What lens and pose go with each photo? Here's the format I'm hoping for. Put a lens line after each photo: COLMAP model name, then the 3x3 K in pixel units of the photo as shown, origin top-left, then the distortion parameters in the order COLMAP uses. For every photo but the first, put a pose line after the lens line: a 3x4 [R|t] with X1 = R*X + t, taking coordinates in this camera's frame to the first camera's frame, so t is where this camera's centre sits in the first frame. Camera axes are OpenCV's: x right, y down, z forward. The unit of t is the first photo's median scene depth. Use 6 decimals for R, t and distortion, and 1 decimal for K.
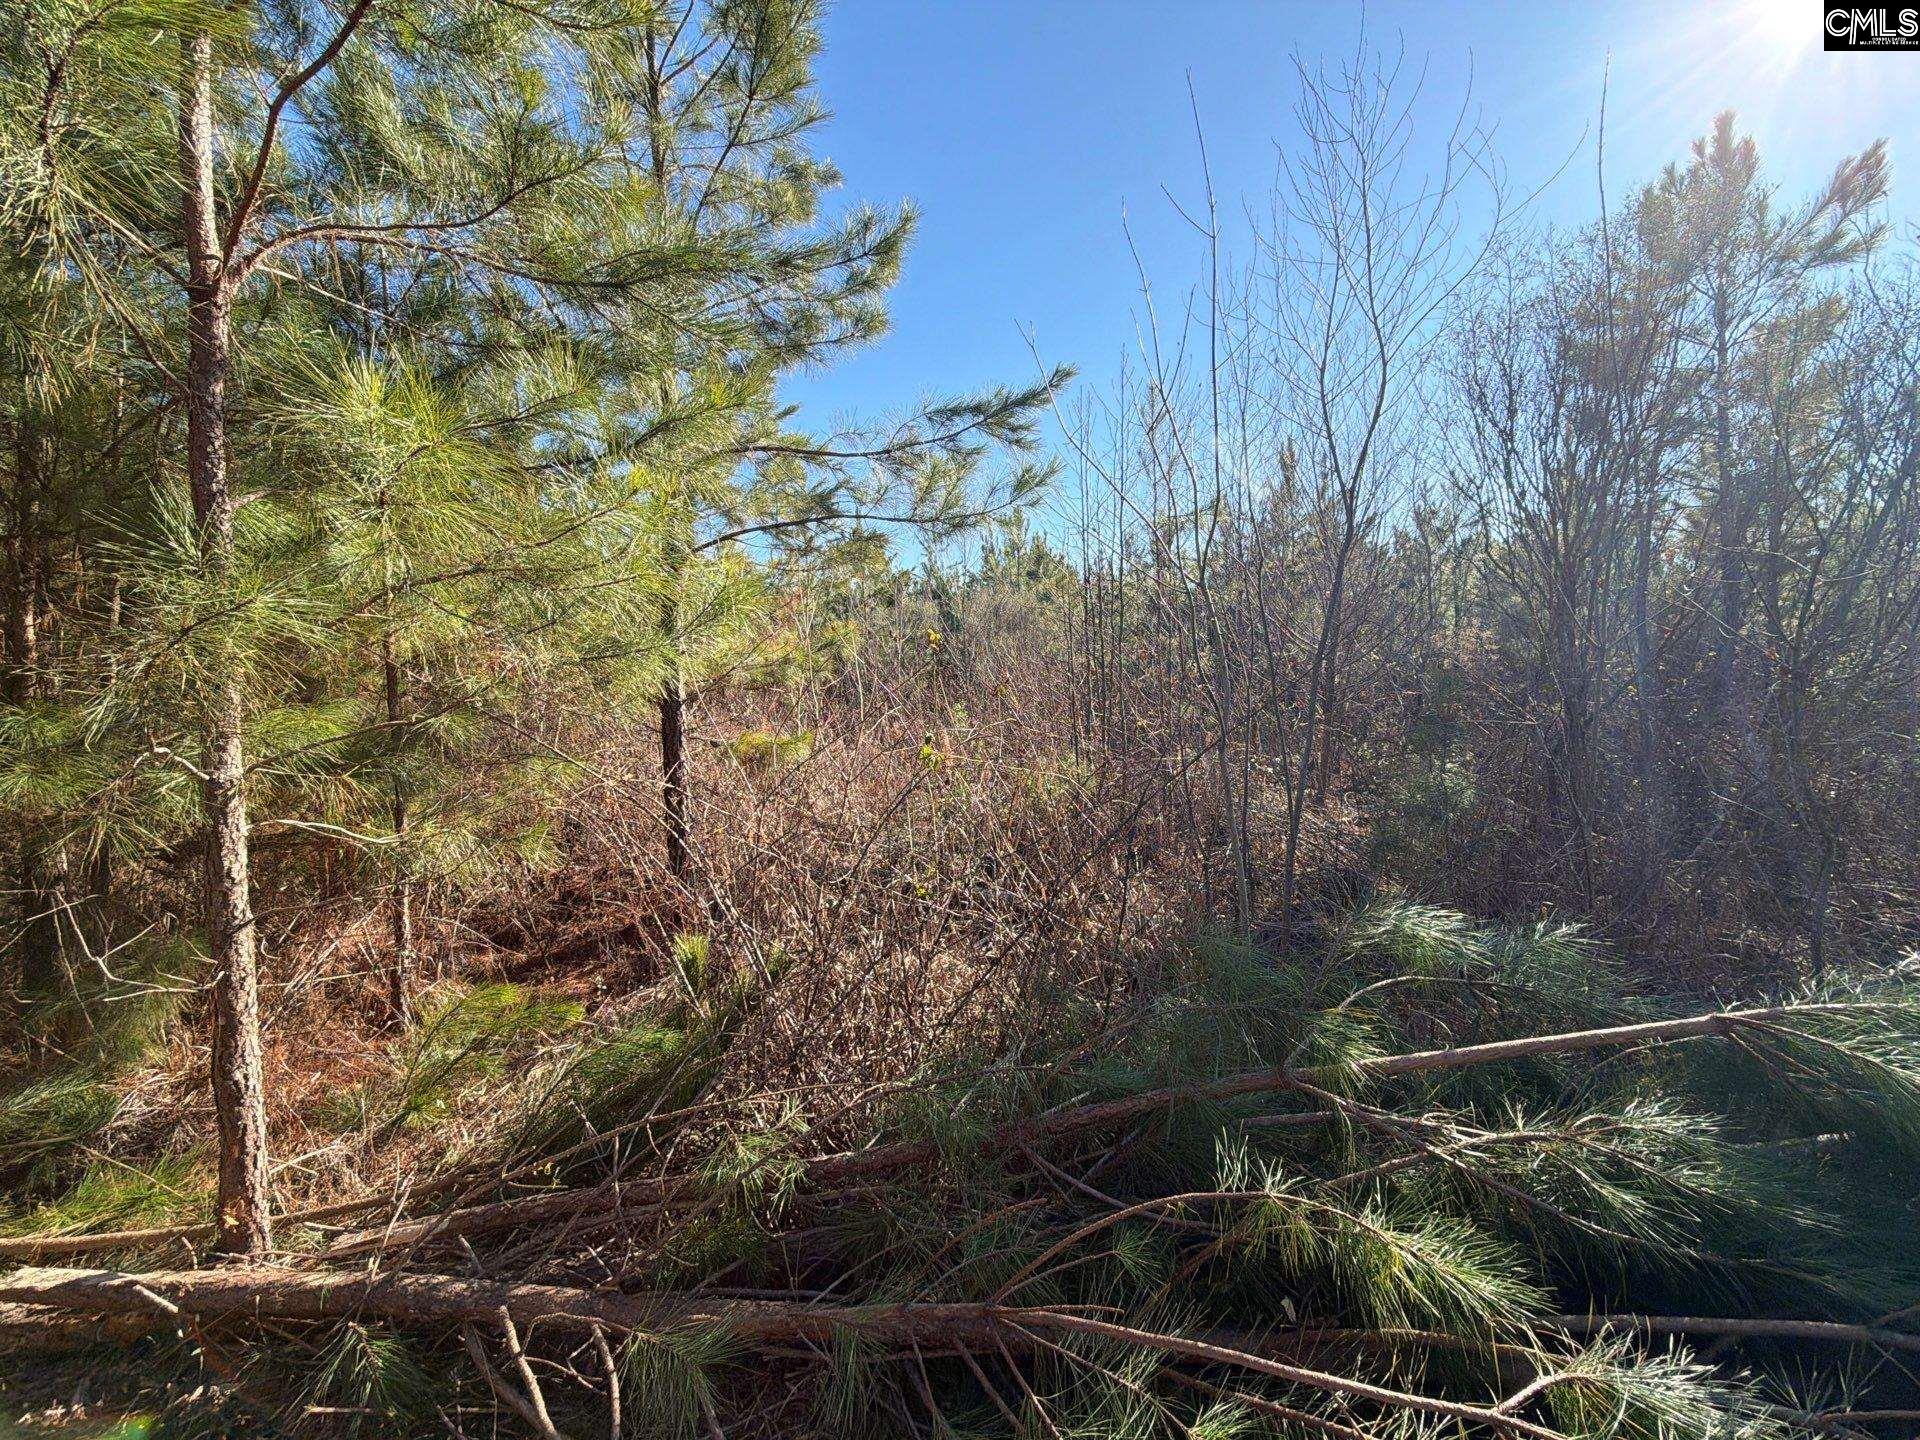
lens RADIAL K [[767.1, 0, 958.4], [0, 767.1, 719.7], [0, 0, 1]] dist [0.002989, -0.000036]
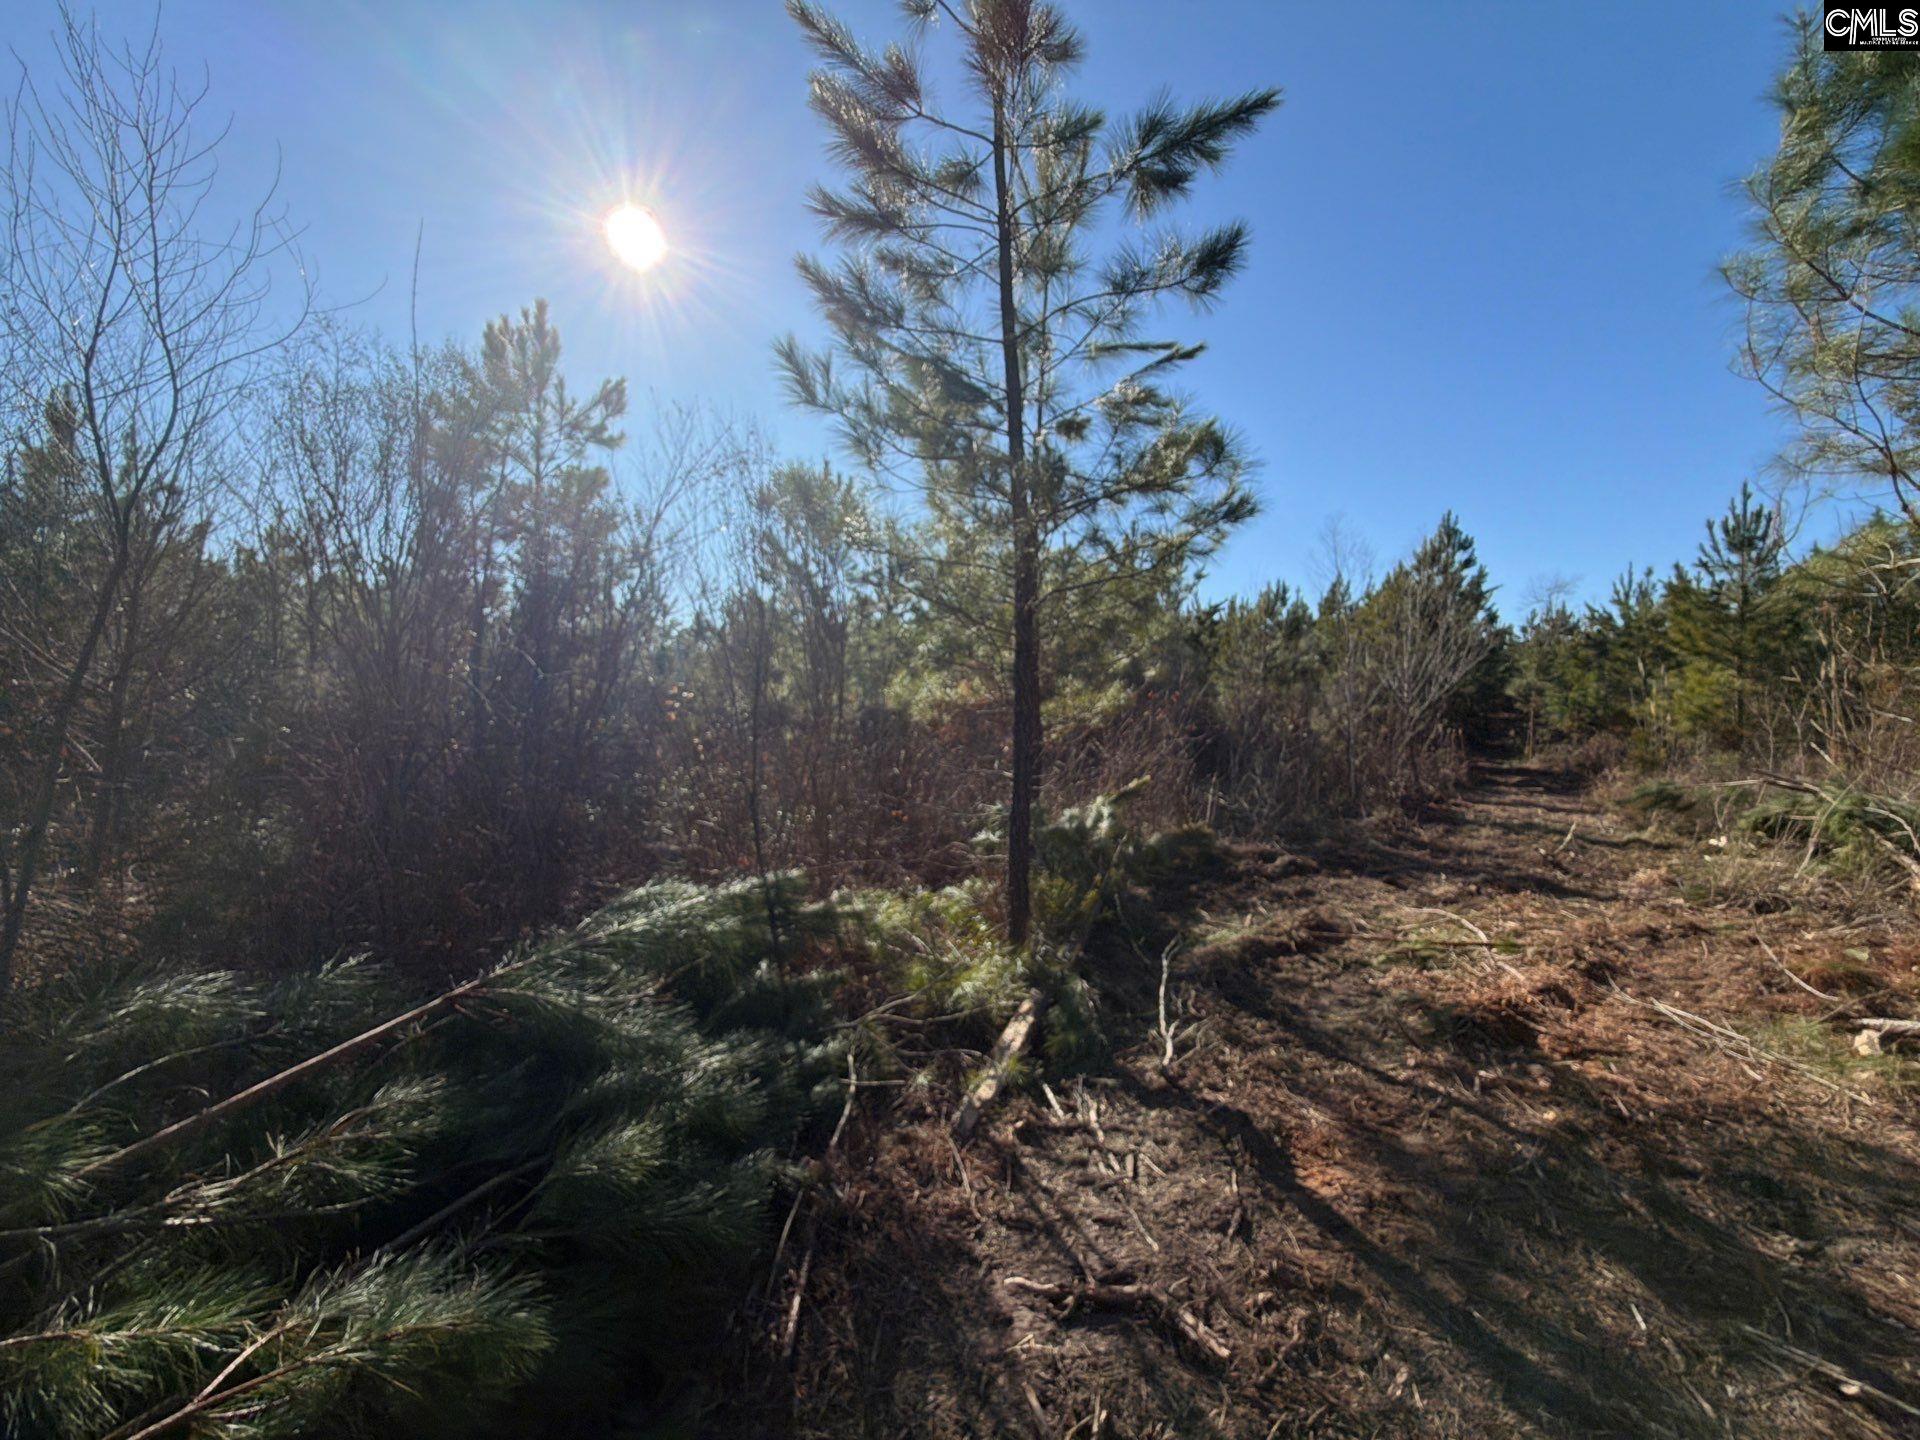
lens RADIAL K [[767.1, 0, 967.7], [0, 767.1, 719.8], [0, 0, 1]] dist [0.002989, -0.000036]
pose [[0.292595, 0.041699, 0.955327, -0.022995], [0.012550, 0.998795, -0.047440, -0.009995], [-0.956154, 0.025870, 0.291720, -0.118752]]
